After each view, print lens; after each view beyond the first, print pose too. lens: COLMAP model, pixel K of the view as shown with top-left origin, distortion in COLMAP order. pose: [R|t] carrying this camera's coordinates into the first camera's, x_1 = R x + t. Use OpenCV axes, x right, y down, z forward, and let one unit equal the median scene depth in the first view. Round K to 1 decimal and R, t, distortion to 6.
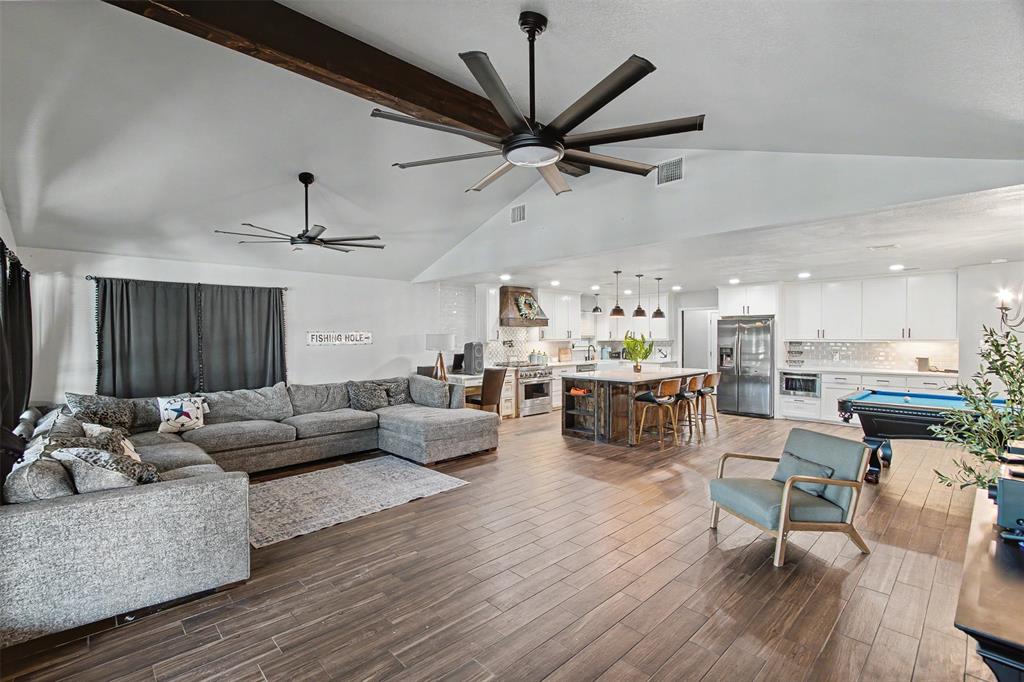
lens RADIAL K [[458.6, 0, 497.0], [0, 458.6, 343.4], [0, 0, 1]] dist [-0.010327, 0.000837]
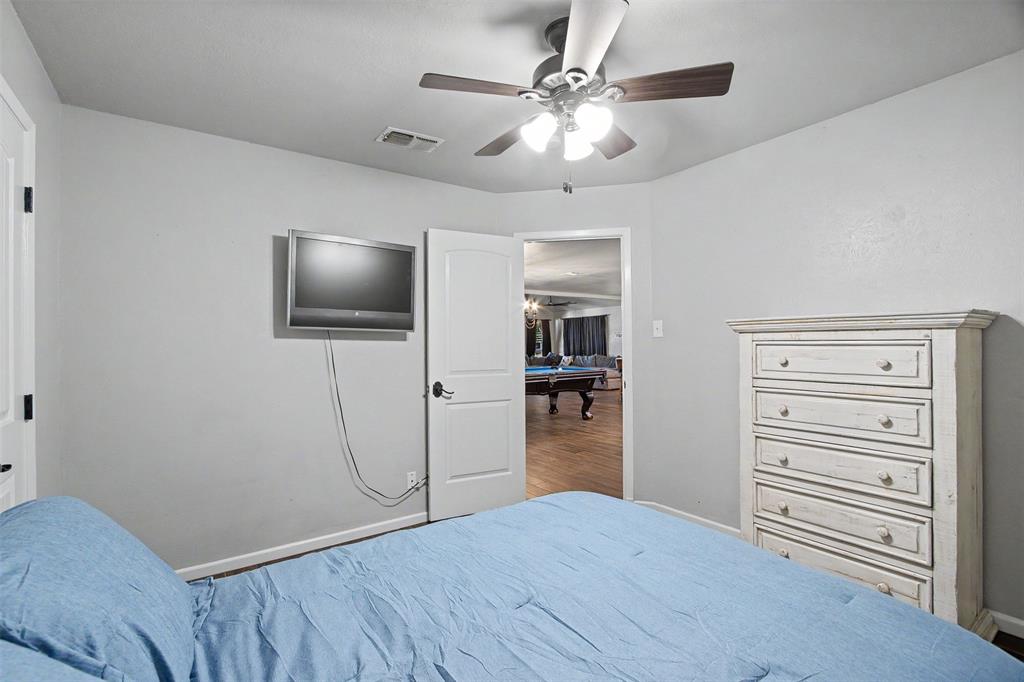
lens RADIAL K [[458.6, 0, 497.0], [0, 458.6, 343.4], [0, 0, 1]] dist [-0.010327, 0.000837]
pose [[-0.139979, 0.001017, -0.990154, 1.741375], [-0.001608, 0.999998, 0.001254, 0.021251], [0.990153, 0.001768, -0.139977, 0.692222]]
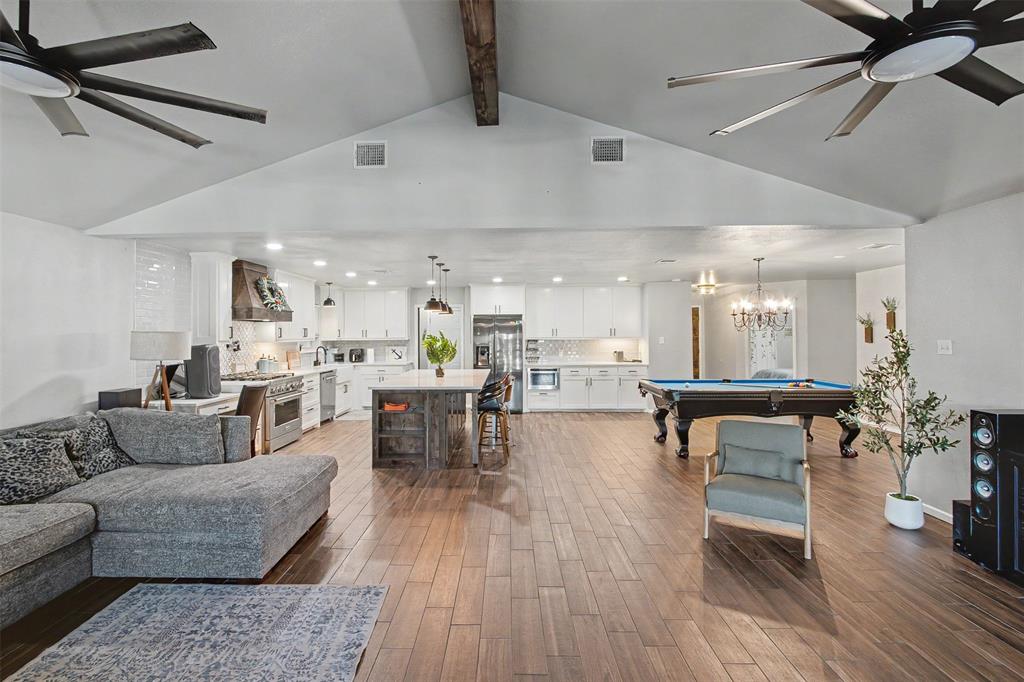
lens RADIAL K [[478.8, 0, 488.7], [0, 478.8, 331.1], [0, 0, 1]] dist [-0.000293, -0.000029]
pose [[0.708506, 0.004156, 0.705693, -0.268951], [0.013205, 0.999730, -0.019145, -0.004054], [-0.705581, 0.022883, 0.708260, 0.314057]]
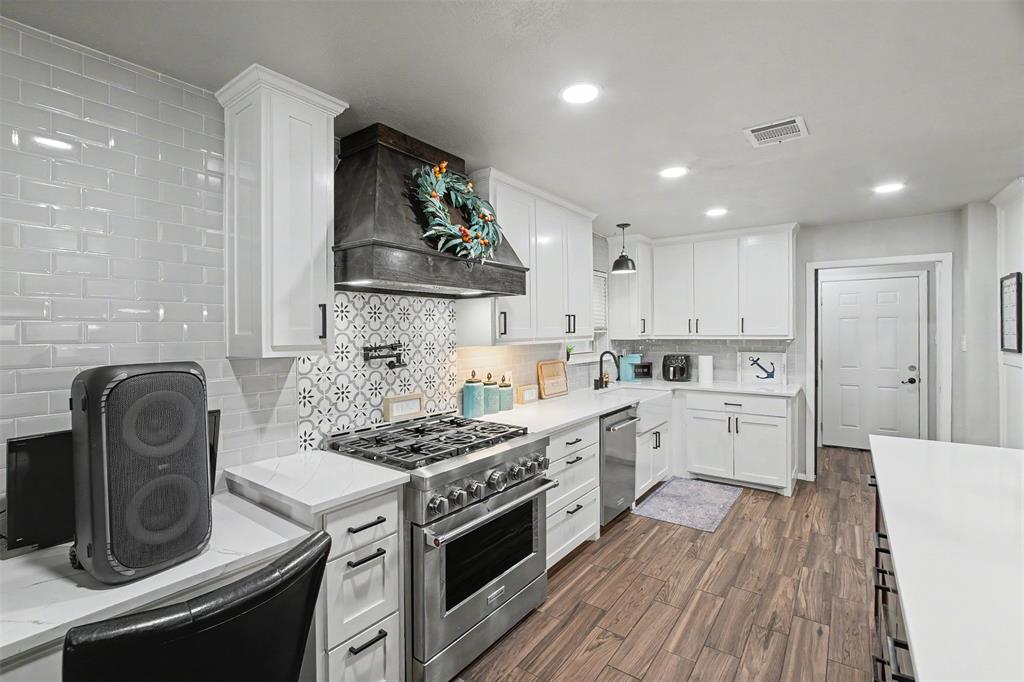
lens RADIAL K [[463.9, 0, 493.7], [0, 463.9, 332.4], [0, 0, 1]] dist [-0.011363, 0.000158]
pose [[0.985401, -0.004248, 0.170198, 0.054193], [0.006069, 0.999930, -0.010181, -0.013710], [-0.170142, 0.011065, 0.985357, 0.938221]]
